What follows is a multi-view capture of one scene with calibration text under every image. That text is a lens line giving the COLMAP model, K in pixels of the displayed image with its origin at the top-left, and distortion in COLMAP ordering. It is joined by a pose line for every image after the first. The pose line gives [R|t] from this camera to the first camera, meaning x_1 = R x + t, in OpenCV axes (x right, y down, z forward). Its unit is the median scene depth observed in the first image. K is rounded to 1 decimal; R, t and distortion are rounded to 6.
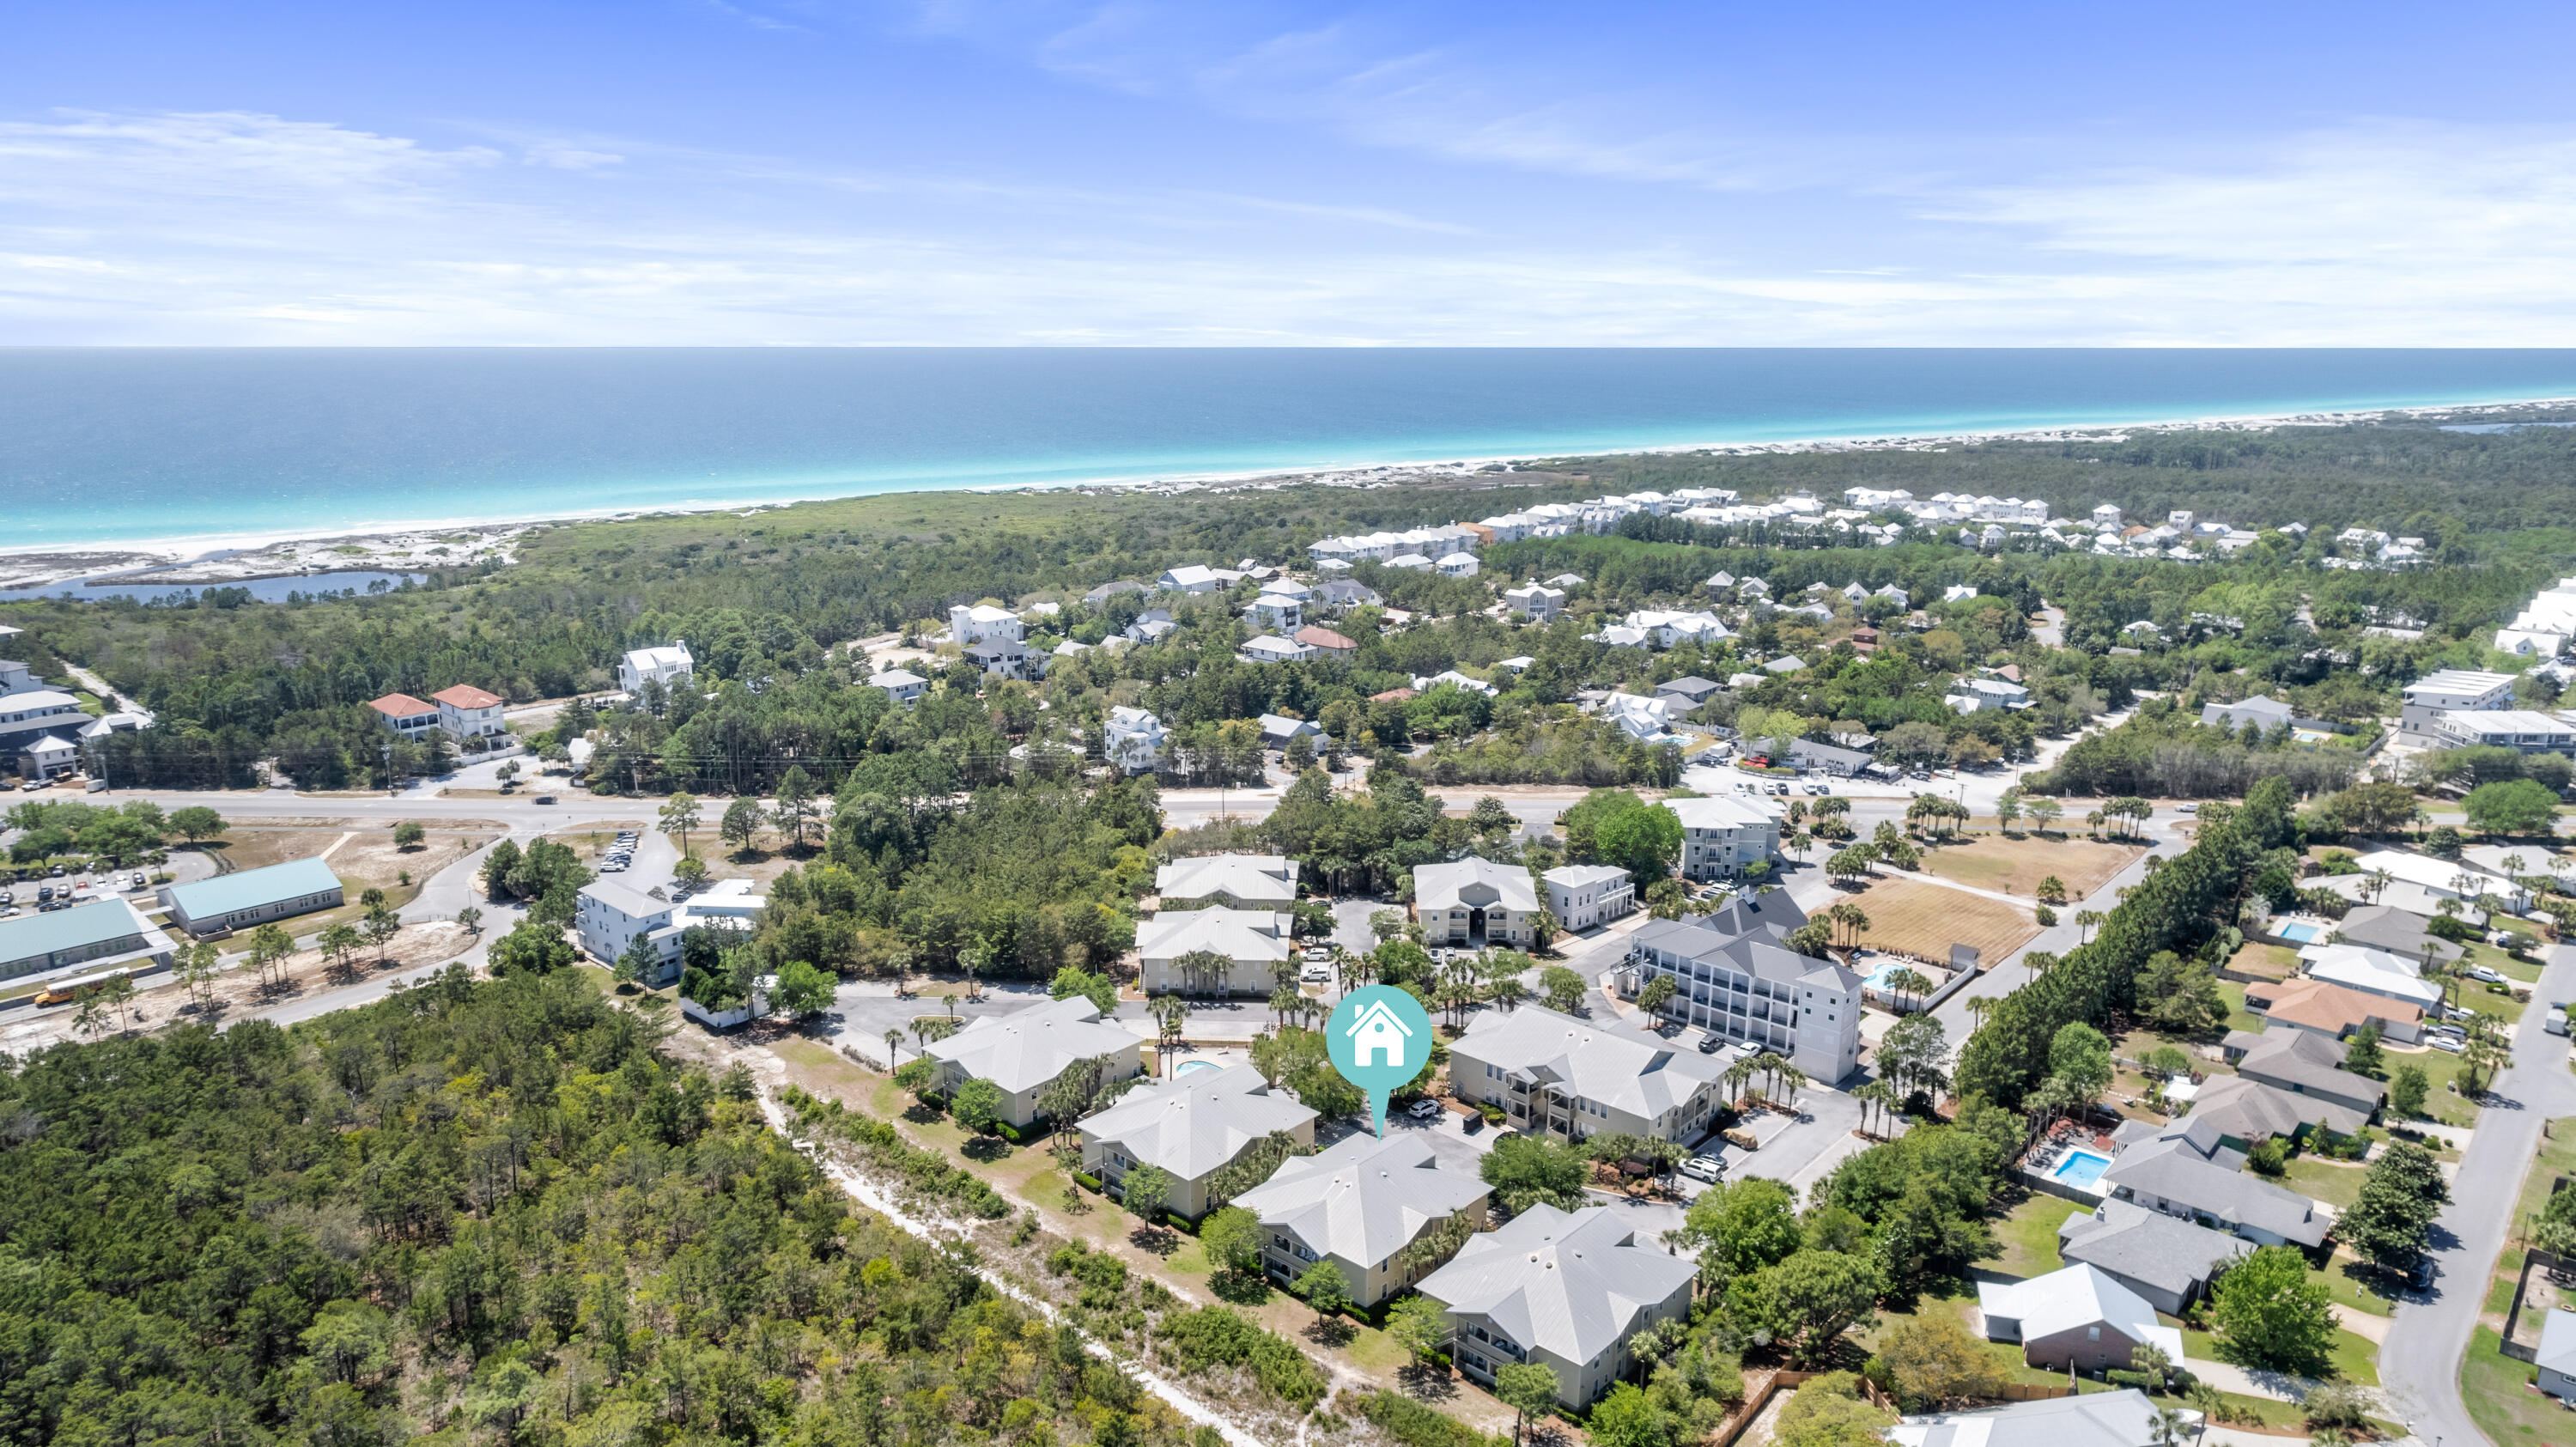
lens RADIAL K [[1660.8, 0, 1294.1], [0, 1660.8, 724.1], [0, 0, 1]] dist [-0.025012, 0.010313]
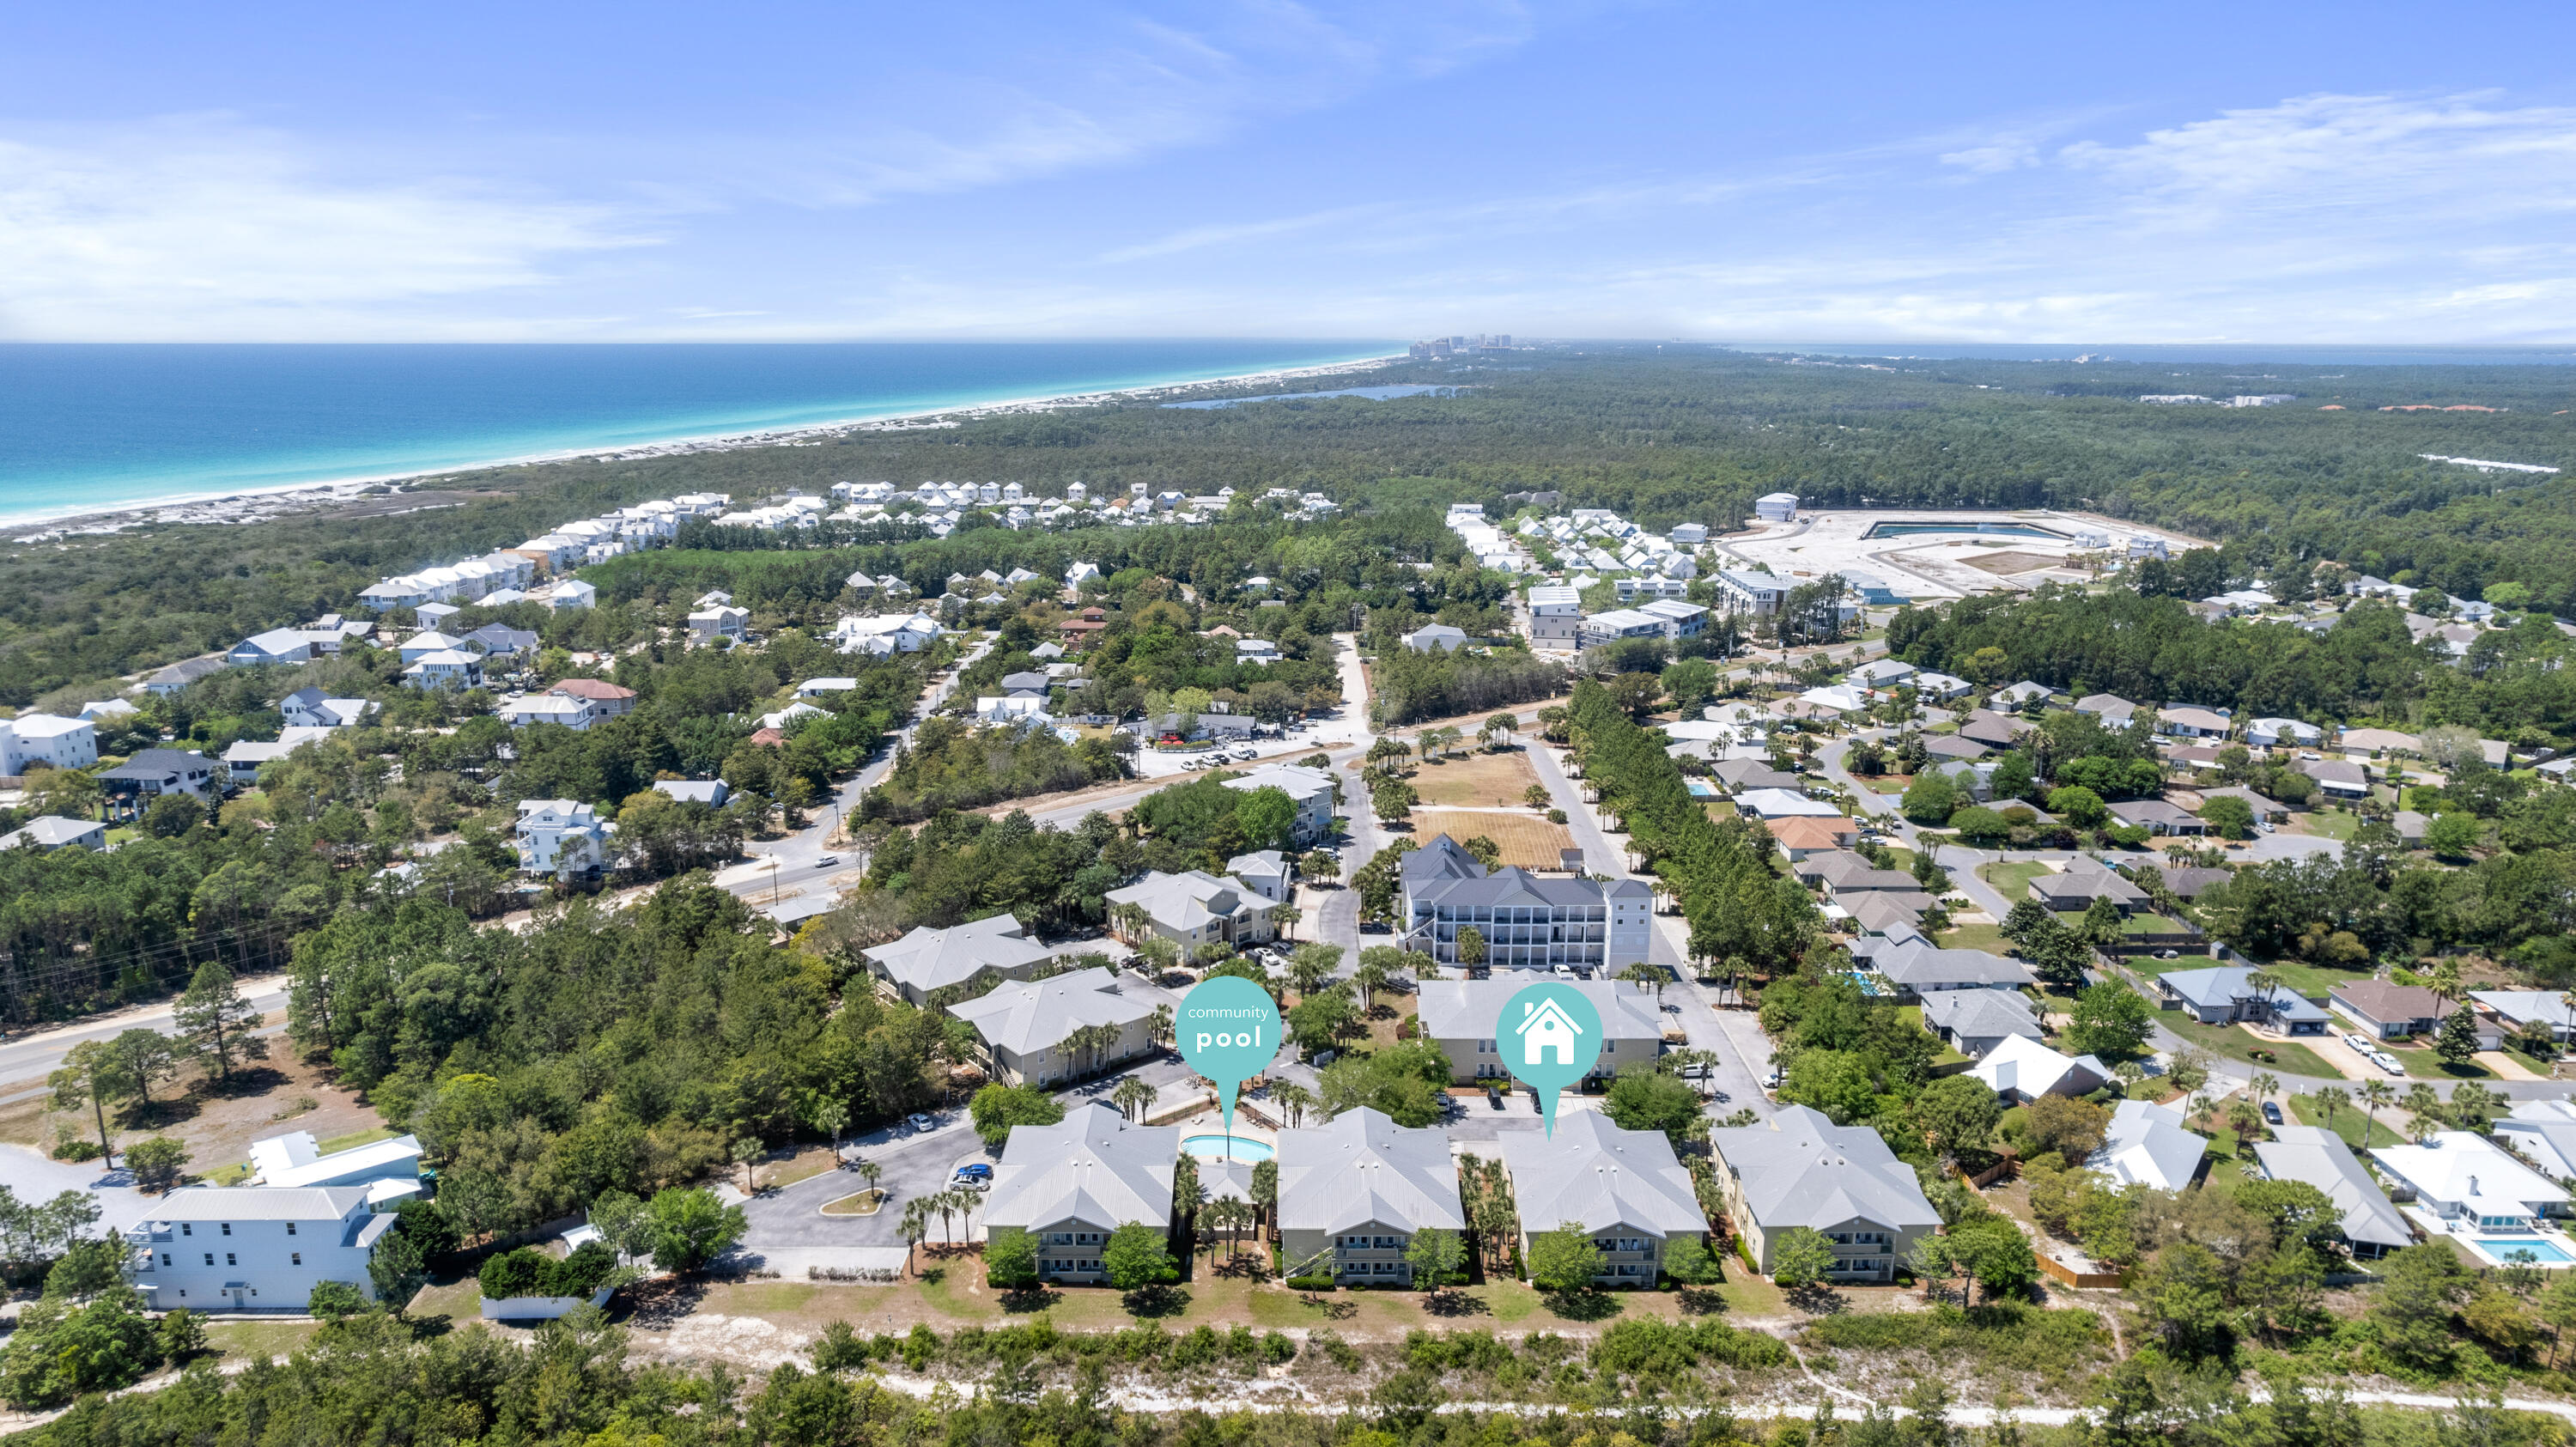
lens RADIAL K [[1660.8, 0, 1292.1], [0, 1660.8, 723.7], [0, 0, 1]] dist [-0.025012, 0.010313]
pose [[0.739926, -0.155789, 0.654400, -0.541412], [0.155353, 0.986090, 0.059096, -0.058108], [-0.654504, 0.057936, 0.753836, 0.265539]]
